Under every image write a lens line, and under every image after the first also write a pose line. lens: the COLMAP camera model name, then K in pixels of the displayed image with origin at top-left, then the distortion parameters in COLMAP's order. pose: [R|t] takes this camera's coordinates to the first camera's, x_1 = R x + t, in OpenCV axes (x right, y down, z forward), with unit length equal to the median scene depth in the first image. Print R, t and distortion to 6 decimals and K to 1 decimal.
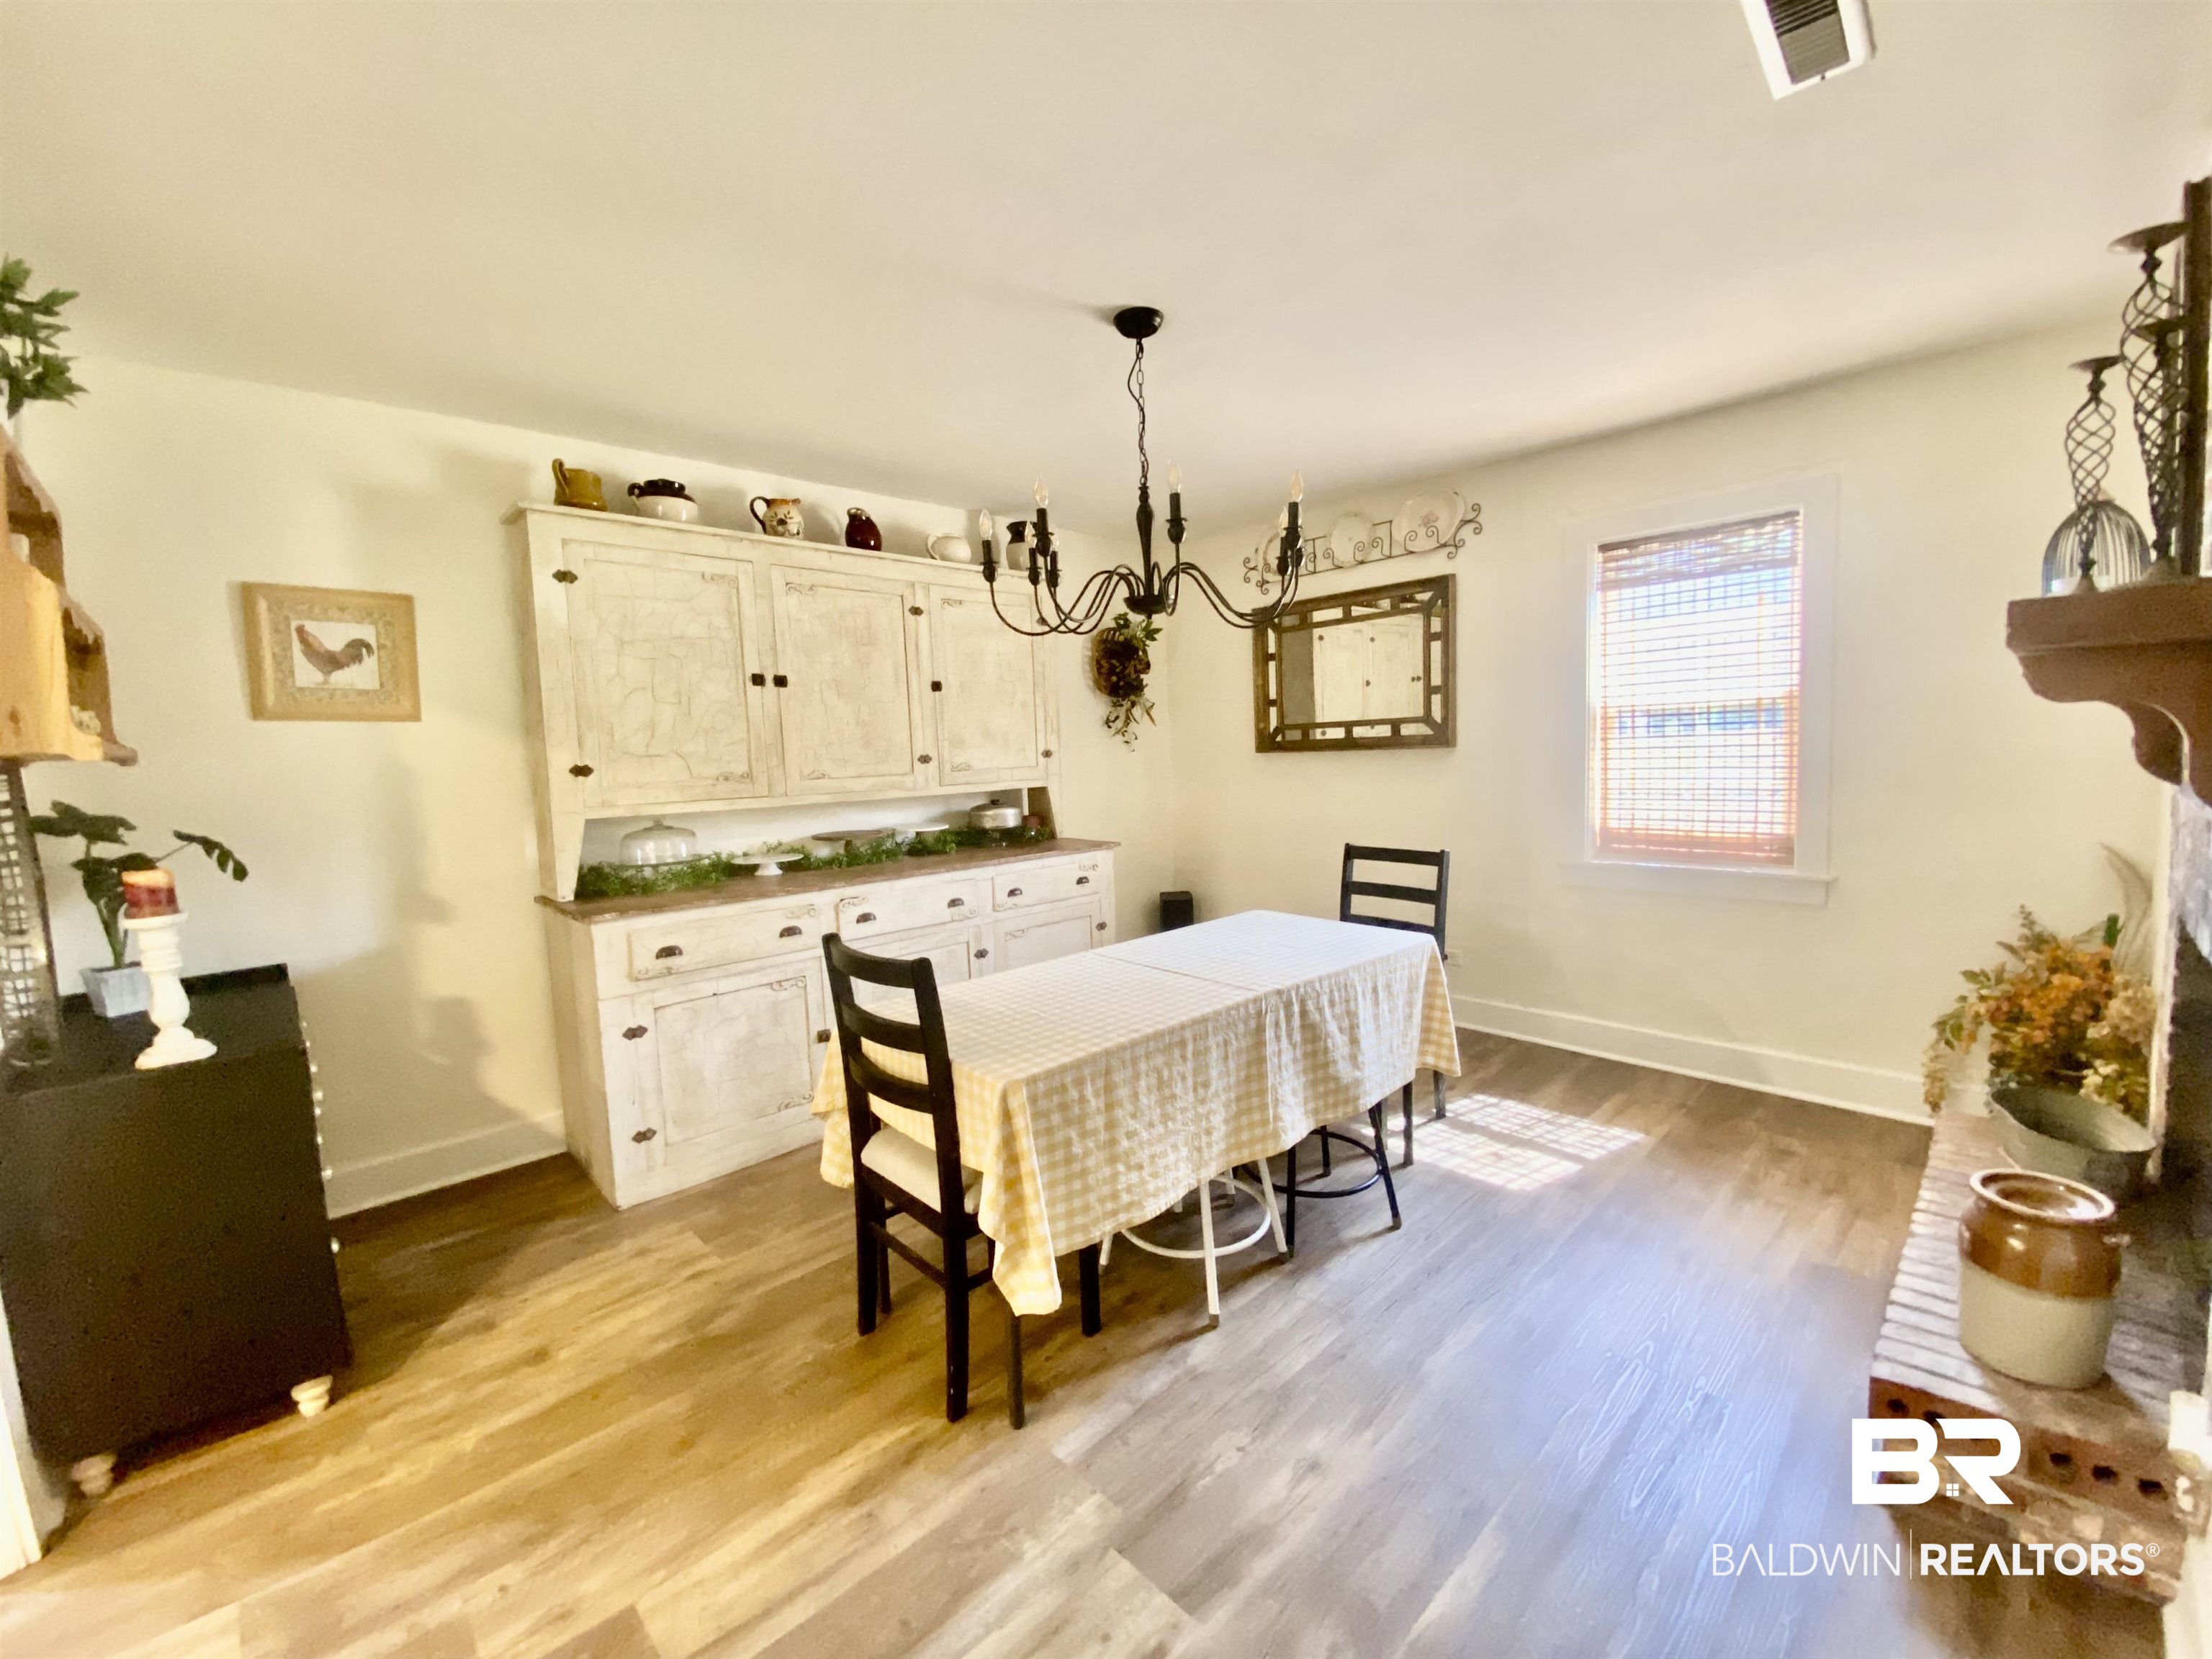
lens RADIAL K [[899.5, 0, 1096.1], [0, 899.5, 824.7], [0, 0, 1]] dist [0.016737, -0.018454]
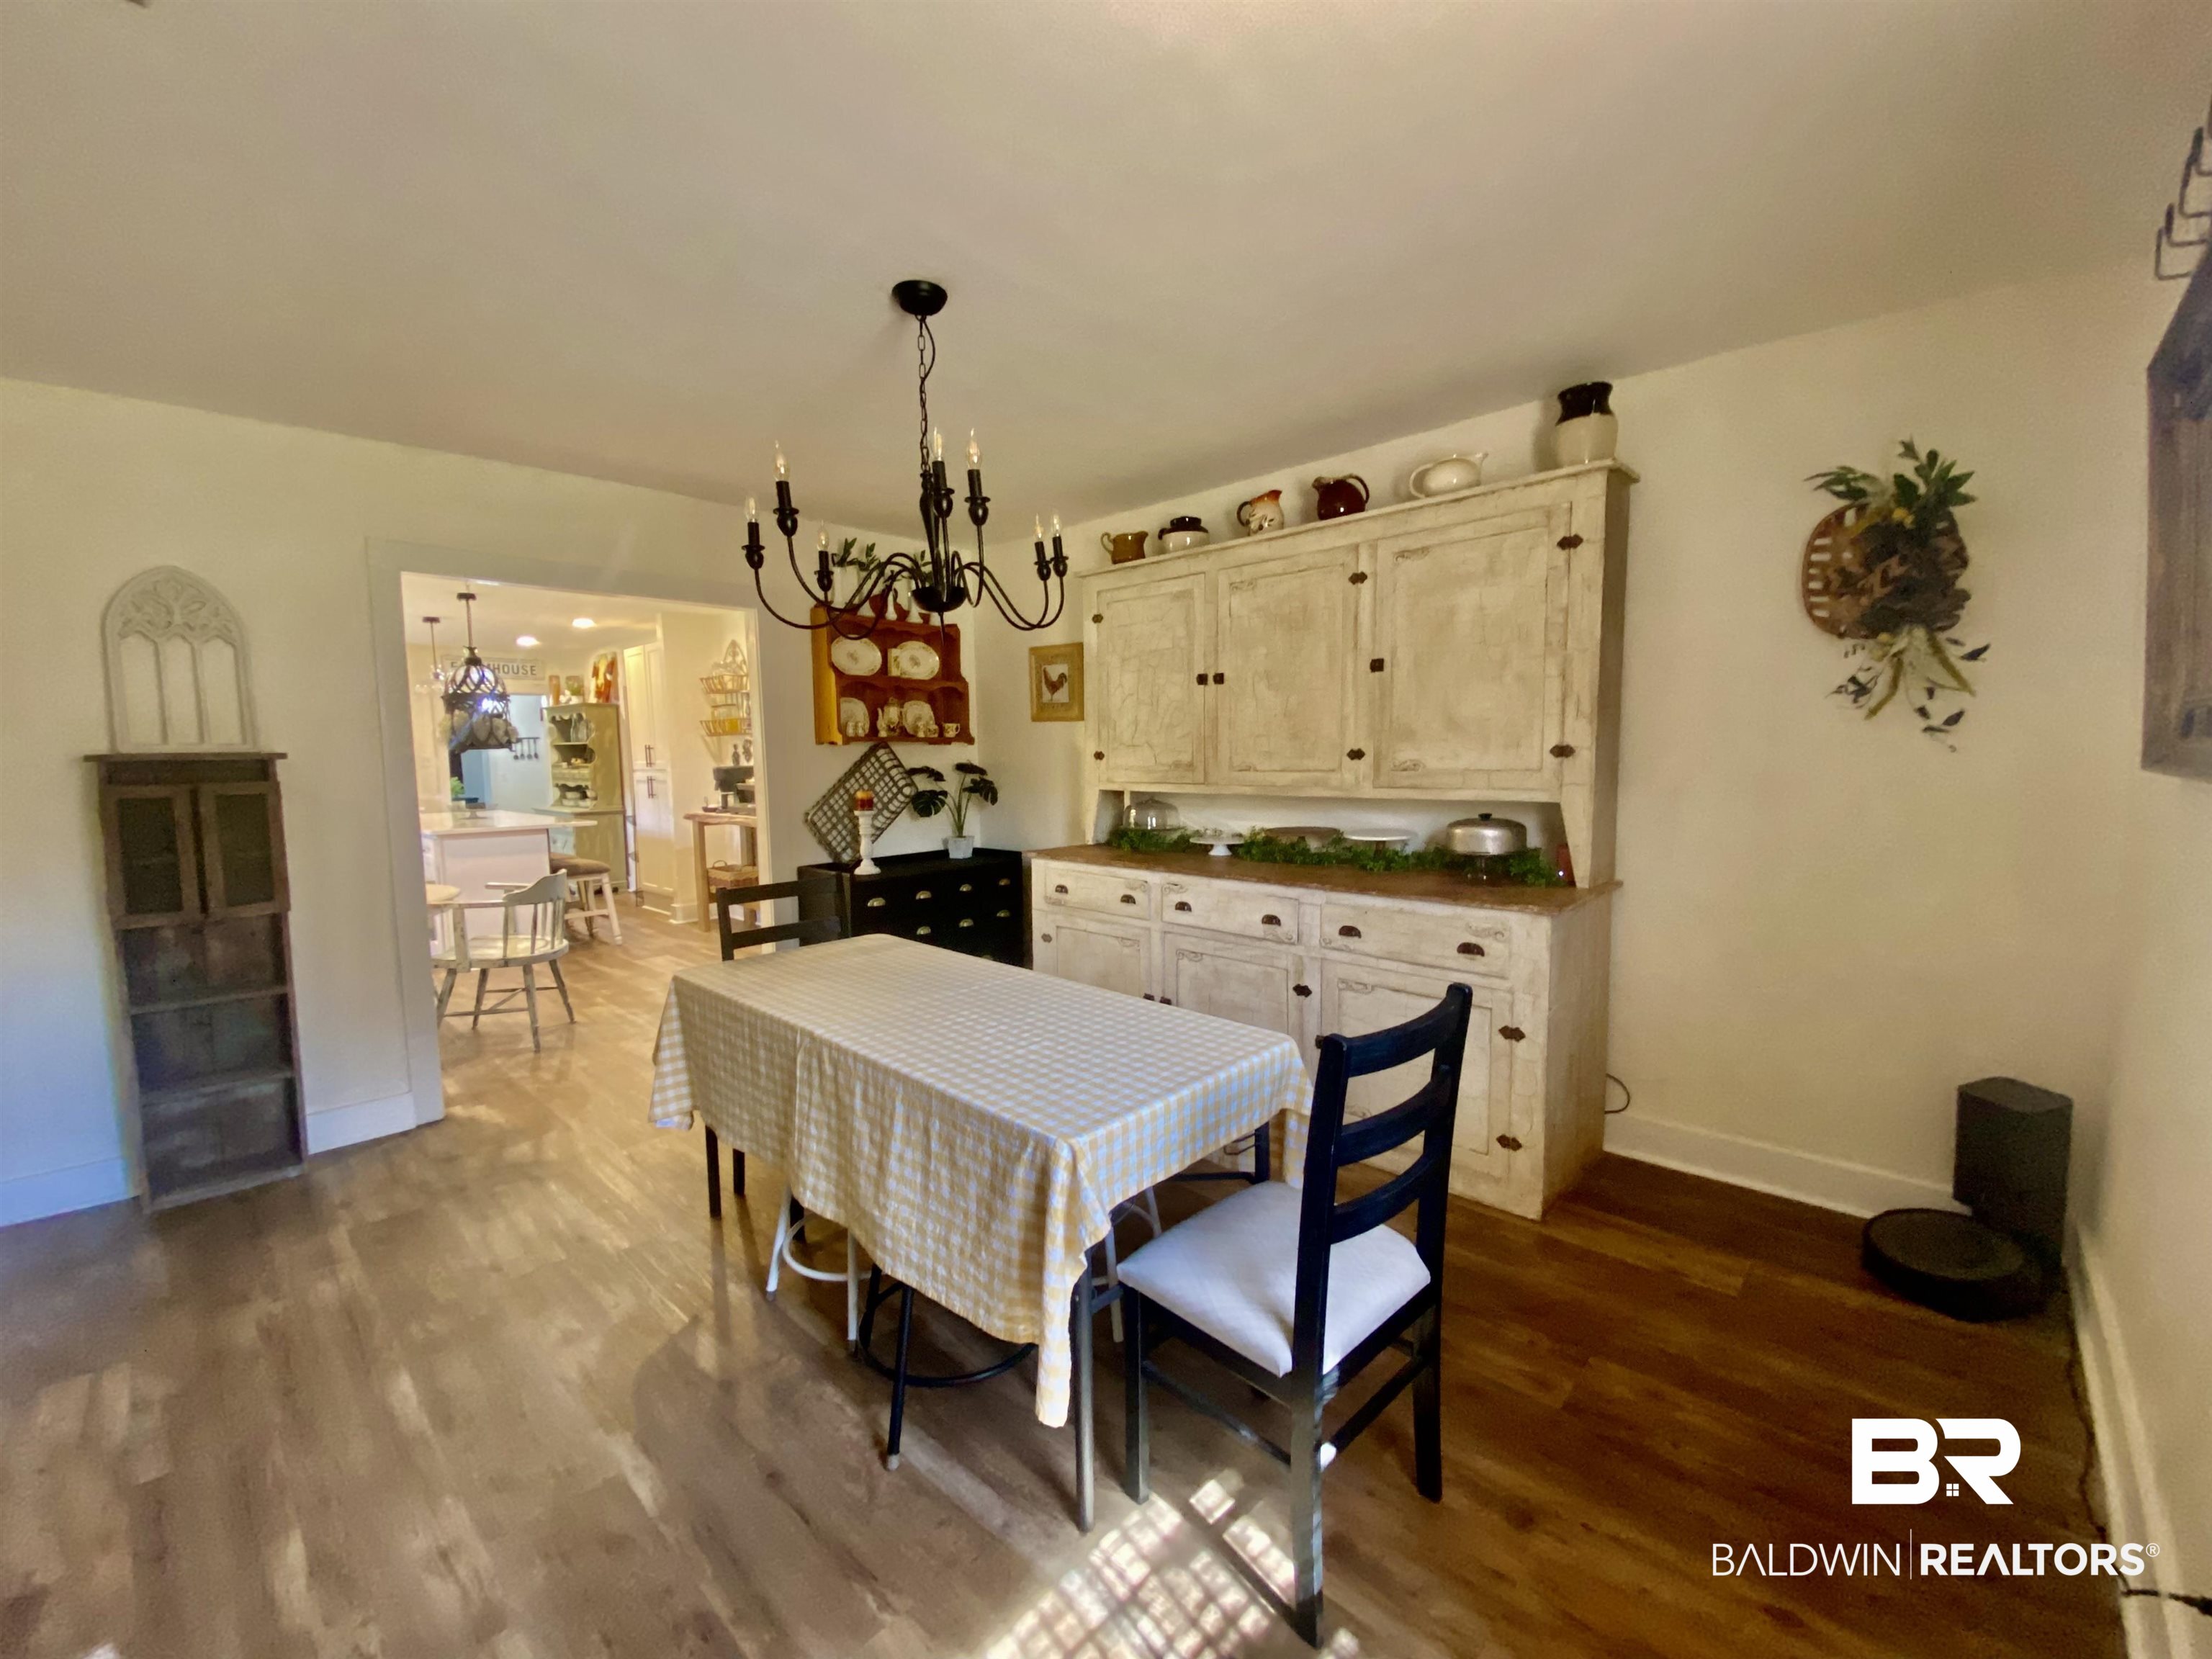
lens RADIAL K [[881.7, 0, 1101.2], [0, 881.7, 819.4], [0, 0, 1]] dist [0.064469, -0.044575]
pose [[0.045859, 0.112327, -0.992613, 0.688455], [-0.072422, 0.991417, 0.108846, -0.093549], [0.996319, 0.066896, 0.053600, 0.787685]]
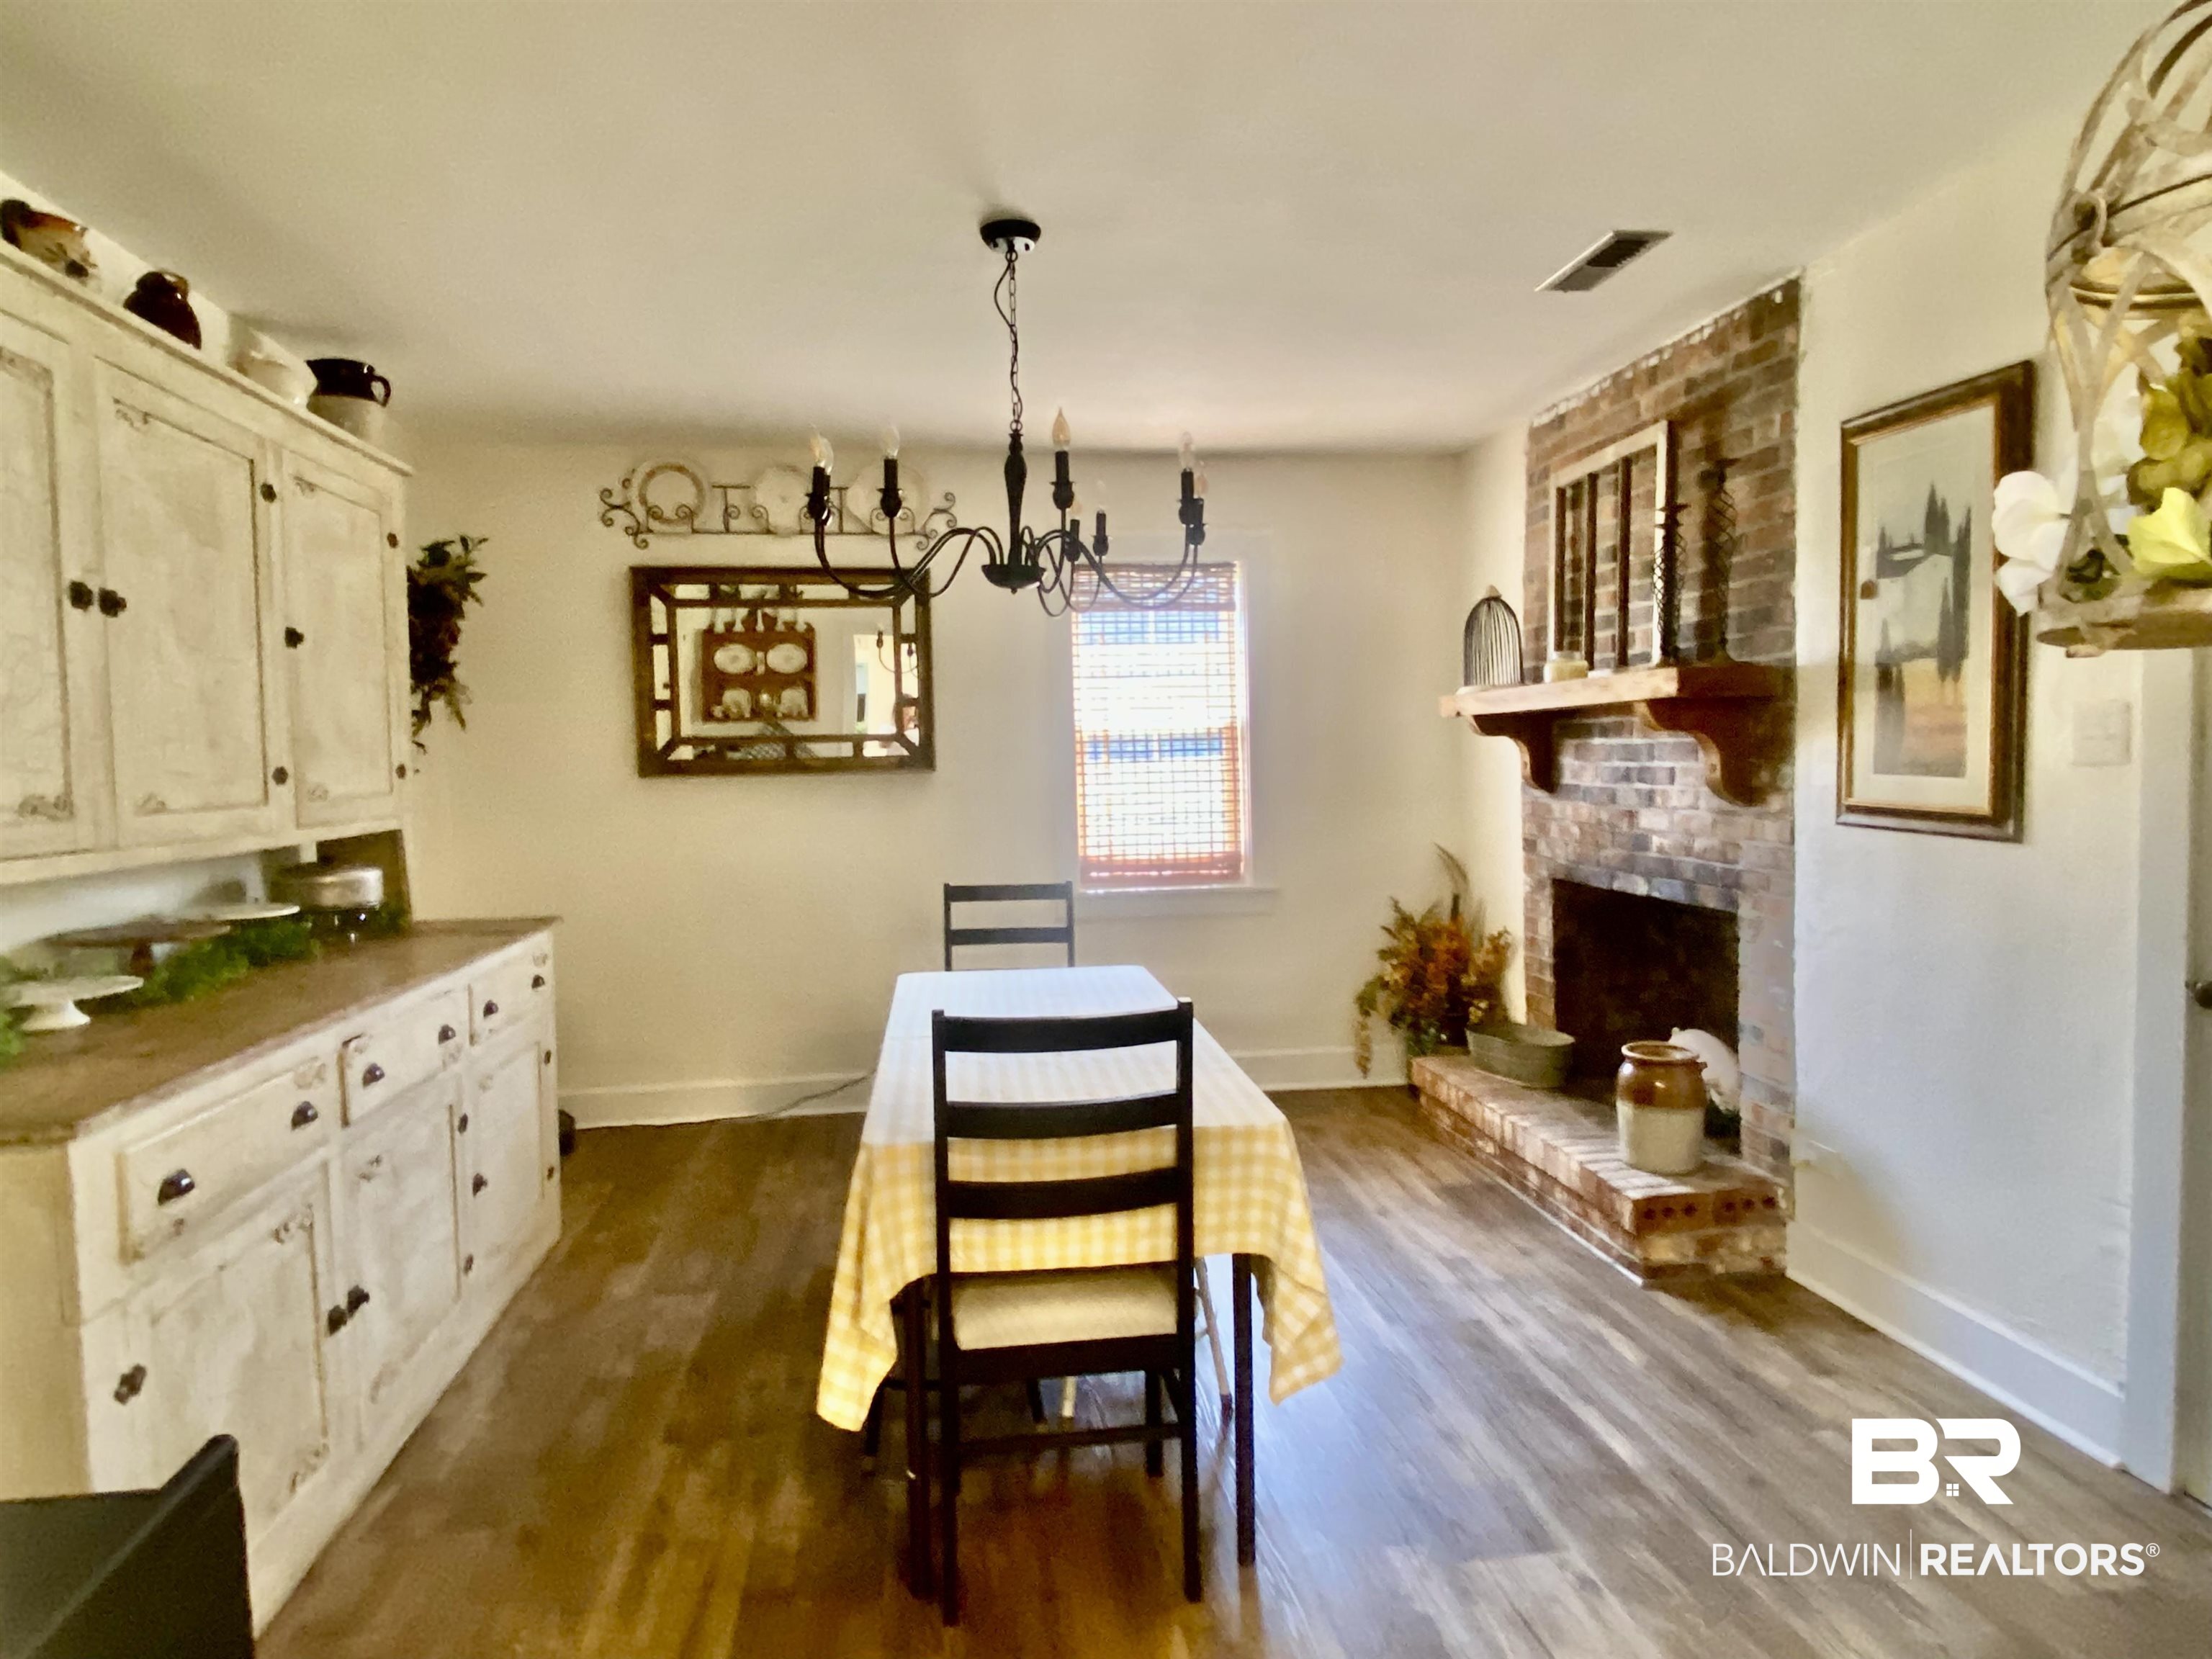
lens RADIAL K [[1317.0, 0, 1110.6], [0, 1317.0, 820.0], [0, 0, 1]] dist [0.075410, -0.093637]
pose [[0.576563, -0.014814, 0.816918, -0.595225], [0.066381, 0.997380, -0.028763, 0.007403], [-0.814352, 0.070812, 0.576035, 0.182058]]
